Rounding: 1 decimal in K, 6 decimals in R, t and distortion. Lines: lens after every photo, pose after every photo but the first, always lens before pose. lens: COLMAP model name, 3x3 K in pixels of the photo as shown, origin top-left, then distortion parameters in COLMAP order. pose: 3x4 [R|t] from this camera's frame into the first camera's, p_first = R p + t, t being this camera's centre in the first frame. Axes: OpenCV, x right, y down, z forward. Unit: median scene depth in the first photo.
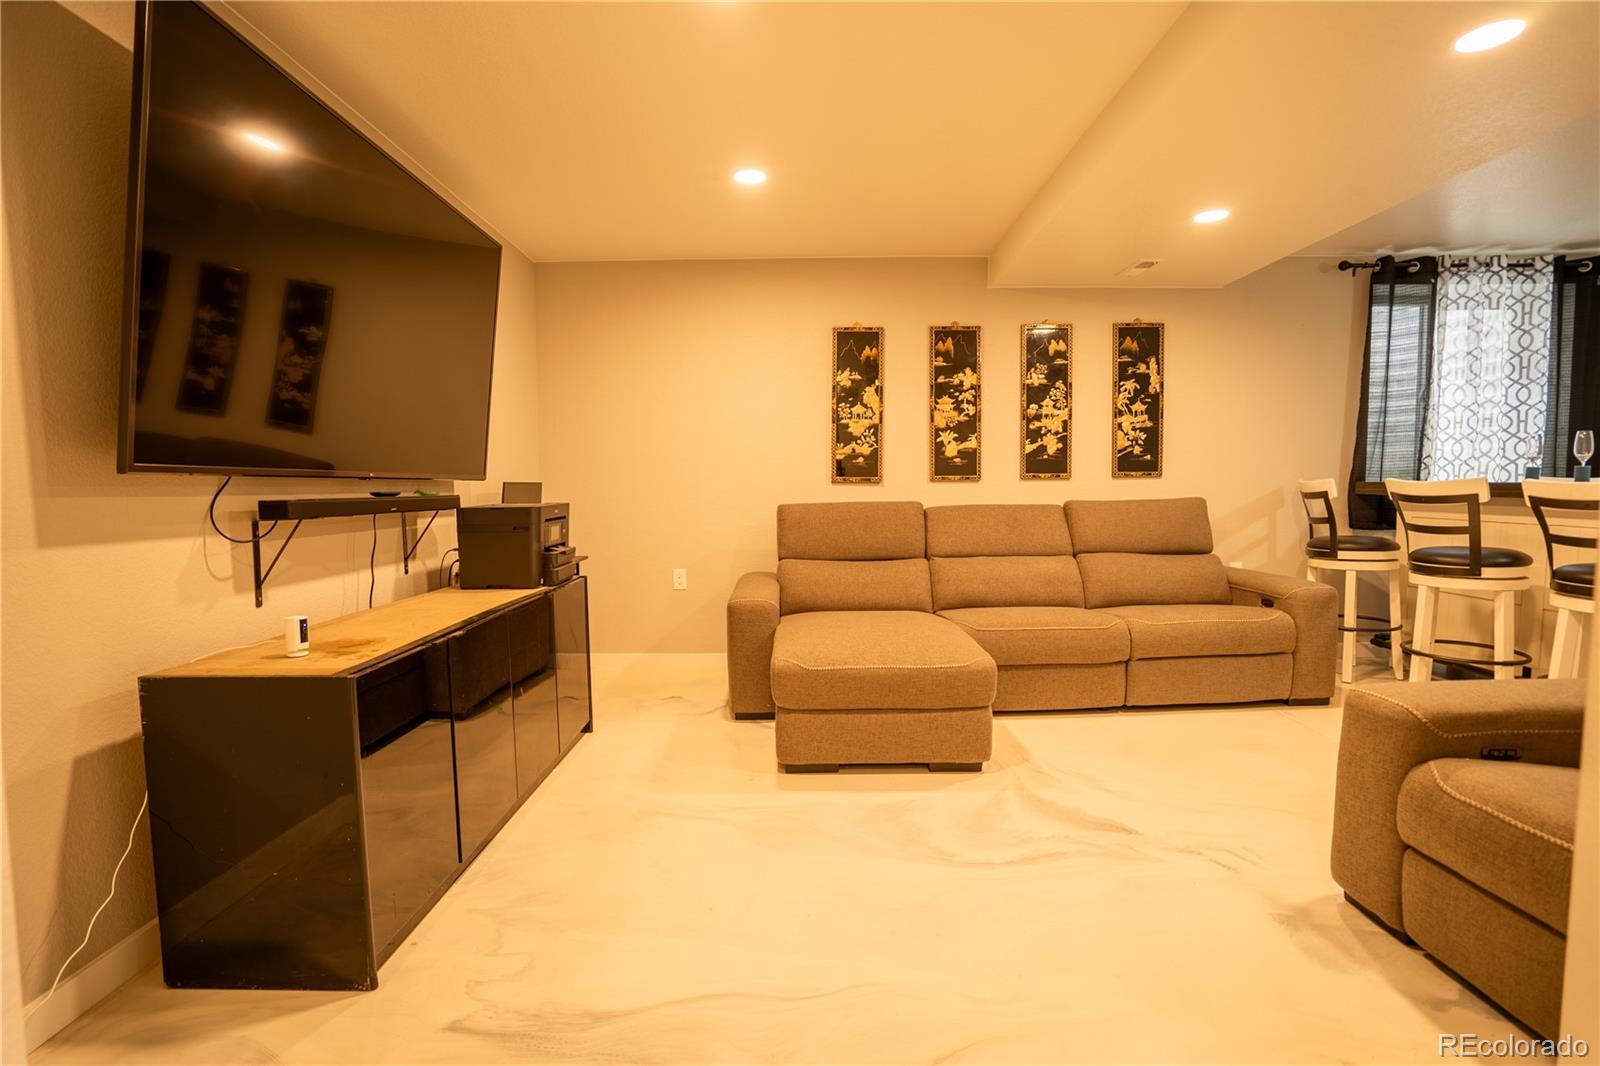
lens RADIAL K [[751.7, 0, 783.2], [0, 751.7, 530.2], [0, 0, 1]] dist [-0.051102, 0.018079]
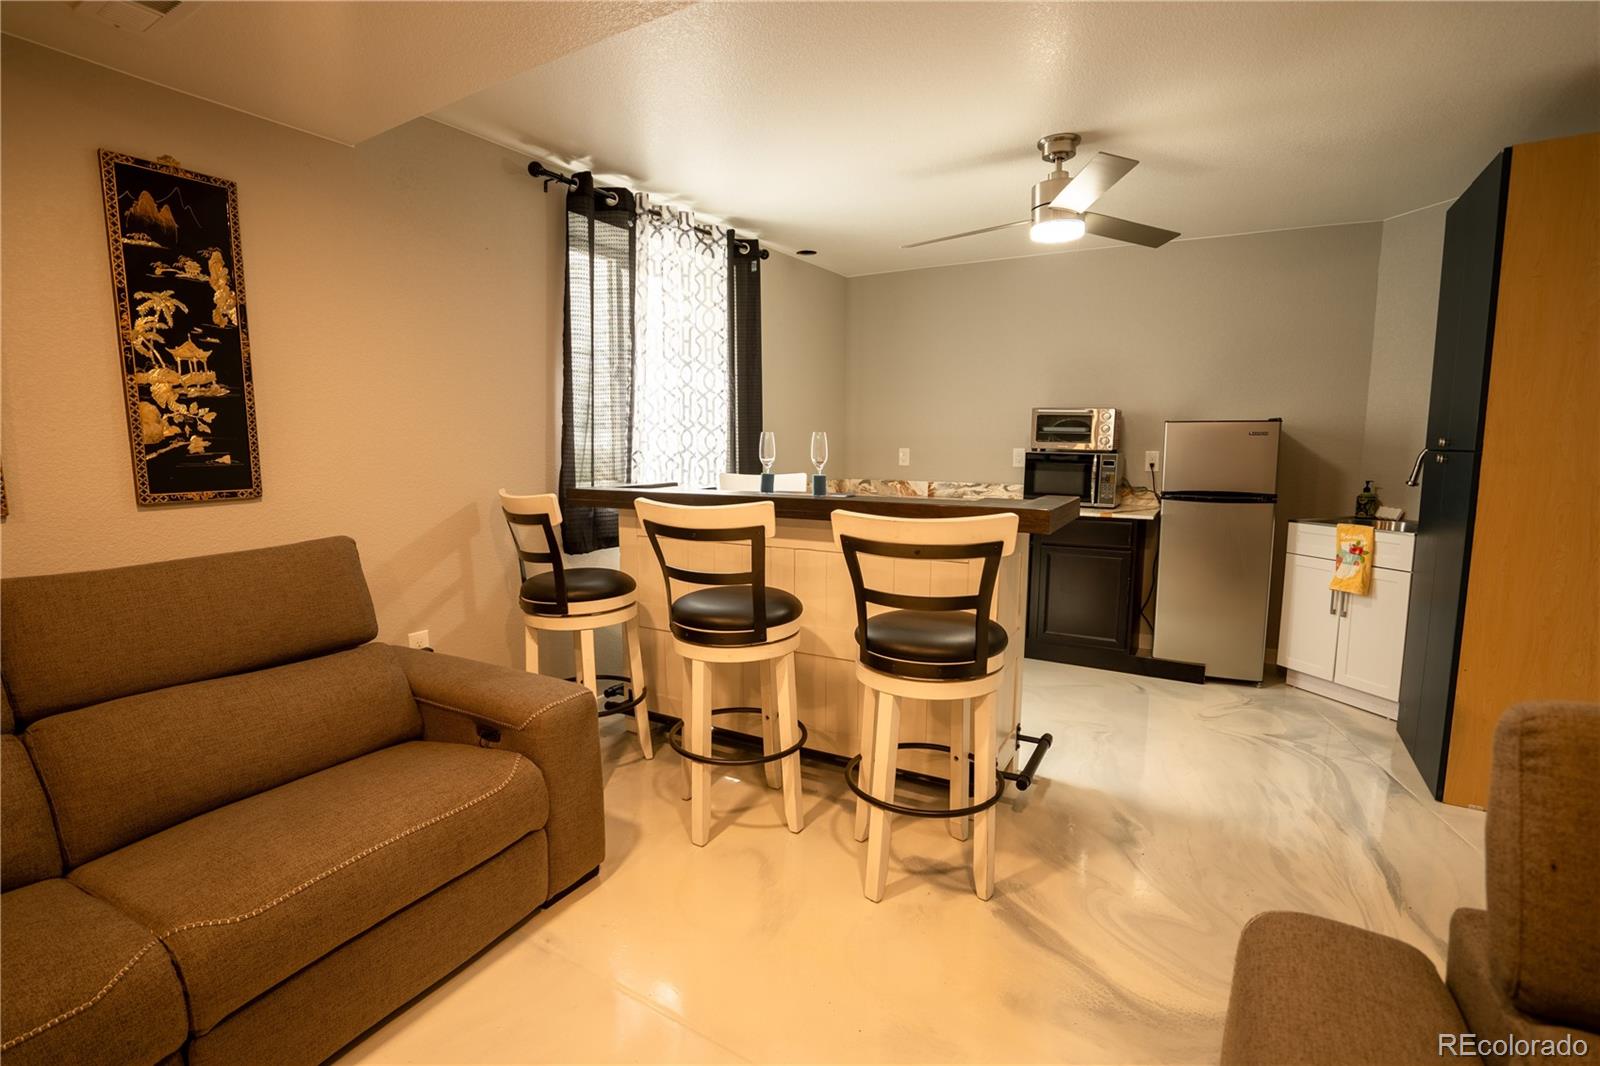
lens RADIAL K [[751.7, 0, 806.5], [0, 751.7, 530.4], [0, 0, 1]] dist [-0.051102, 0.018079]
pose [[0.486167, -0.097231, 0.868440, 0.267304], [0.054169, 0.995233, 0.081103, -0.073637], [-0.872186, 0.007613, 0.489116, 0.455236]]
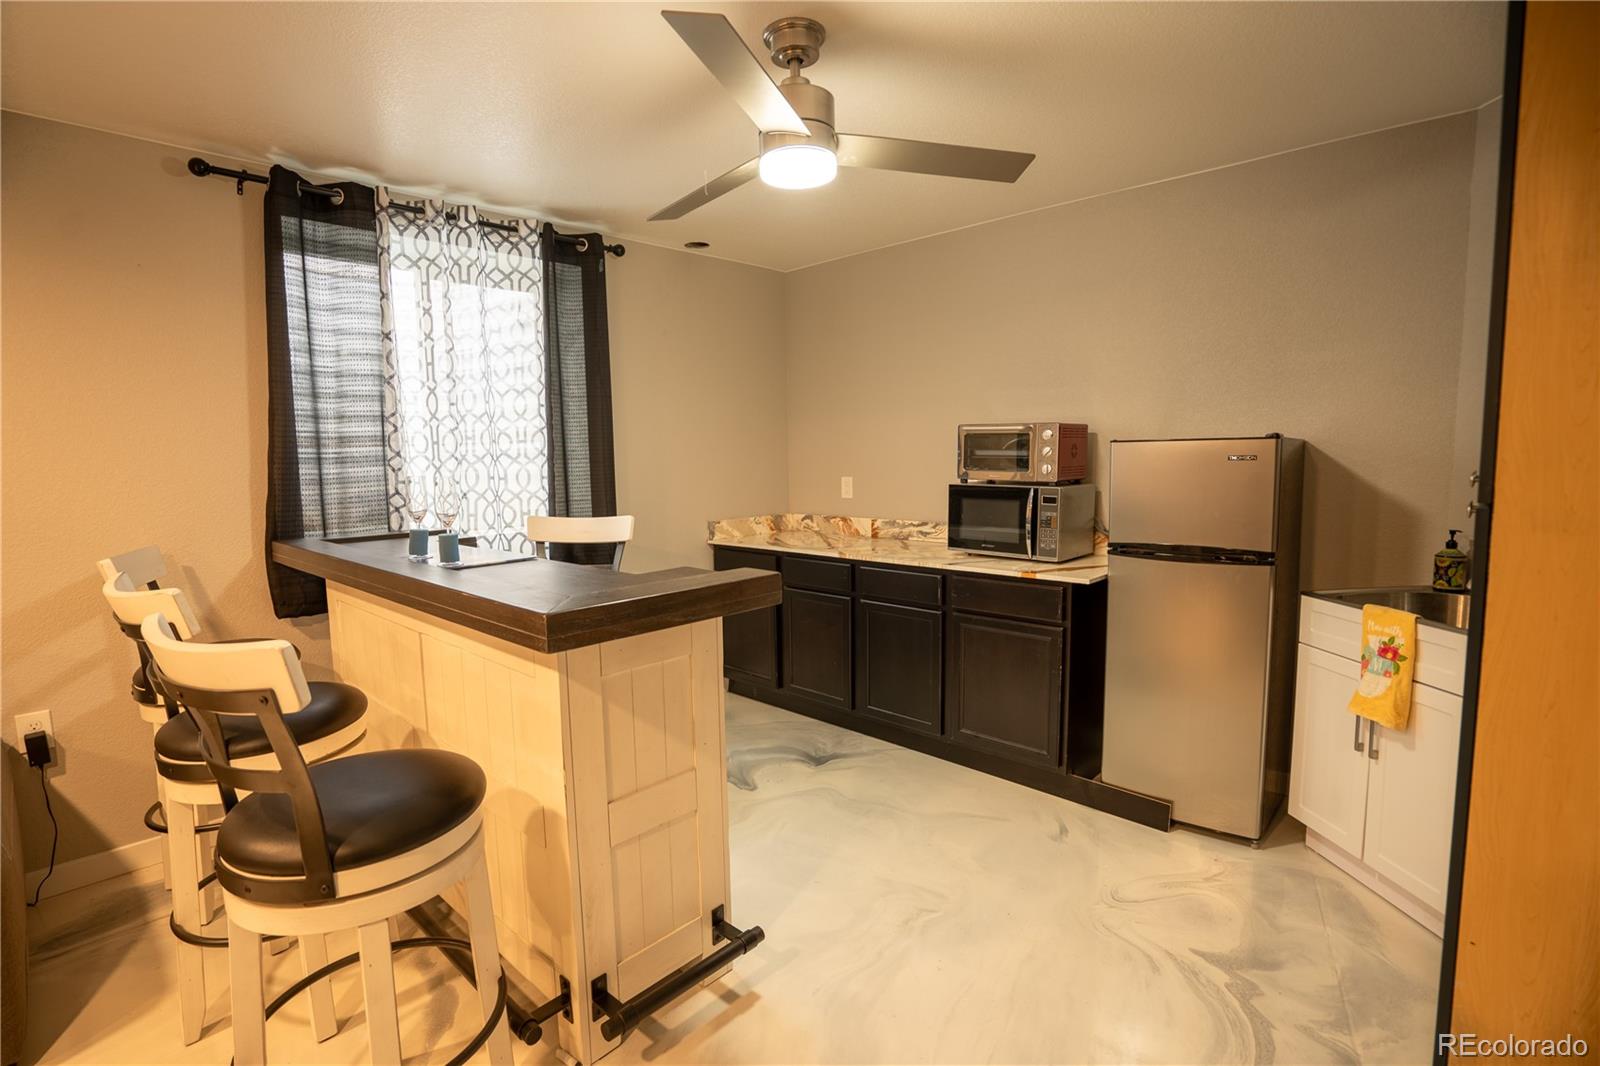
lens RADIAL K [[751.7, 0, 815.9], [0, 751.7, 529.9], [0, 0, 1]] dist [-0.051102, 0.018079]
pose [[0.680156, -0.075436, 0.729175, 0.663499], [0.059350, 0.997092, 0.047792, -0.079257], [-0.730661, 0.010770, 0.682656, 0.266129]]
